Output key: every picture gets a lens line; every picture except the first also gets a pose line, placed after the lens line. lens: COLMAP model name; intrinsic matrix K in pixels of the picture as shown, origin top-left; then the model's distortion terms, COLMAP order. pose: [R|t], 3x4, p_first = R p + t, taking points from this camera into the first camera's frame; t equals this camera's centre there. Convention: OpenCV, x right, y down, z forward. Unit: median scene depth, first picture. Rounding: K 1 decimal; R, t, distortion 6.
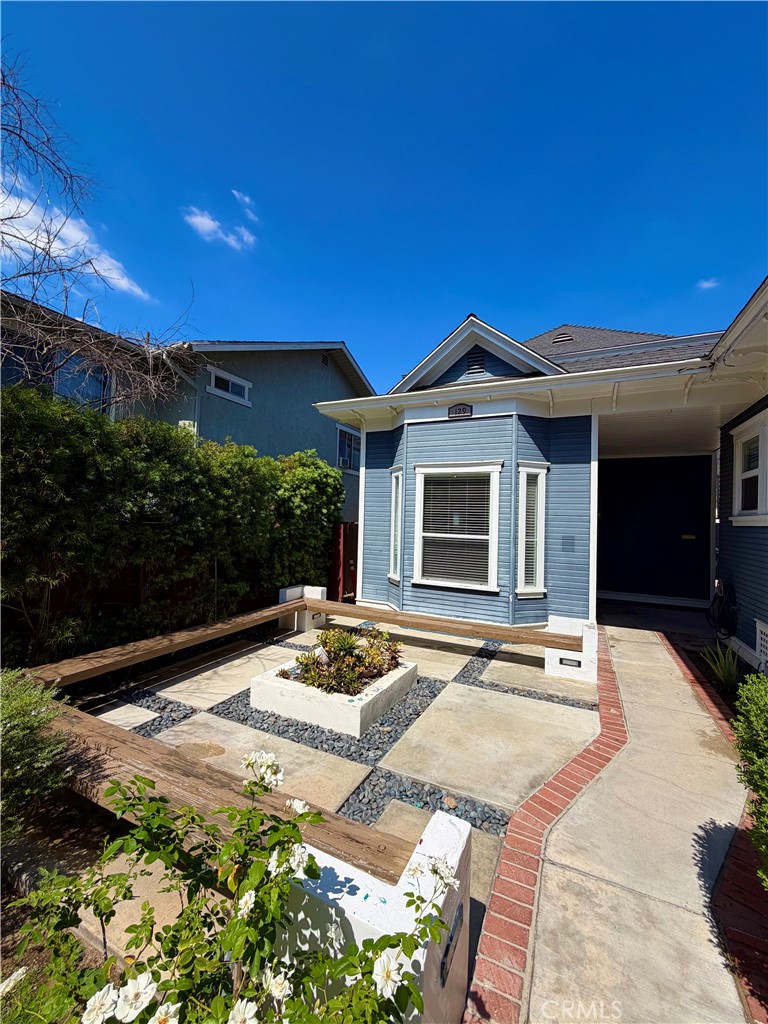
lens RADIAL K [[411.5, 0, 381.0], [0, 411.5, 507.6], [0, 0, 1]] dist [-0.000933, 0.000699]
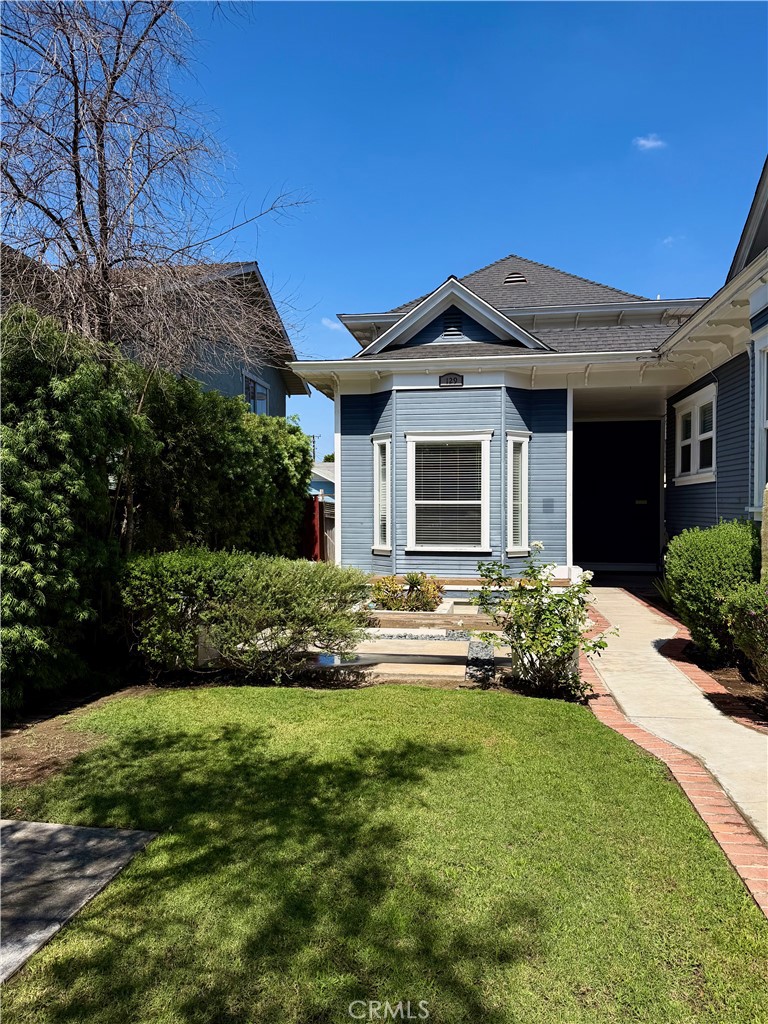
lens RADIAL K [[716.4, 0, 385.0], [0, 716.4, 518.1], [0, 0, 1]] dist [0.084675, 0.000238]
pose [[0.952803, -0.031687, 0.301932, -0.534200], [0.019085, 0.998823, 0.044596, 0.026239], [-0.302989, -0.036729, 0.952286, -0.691414]]
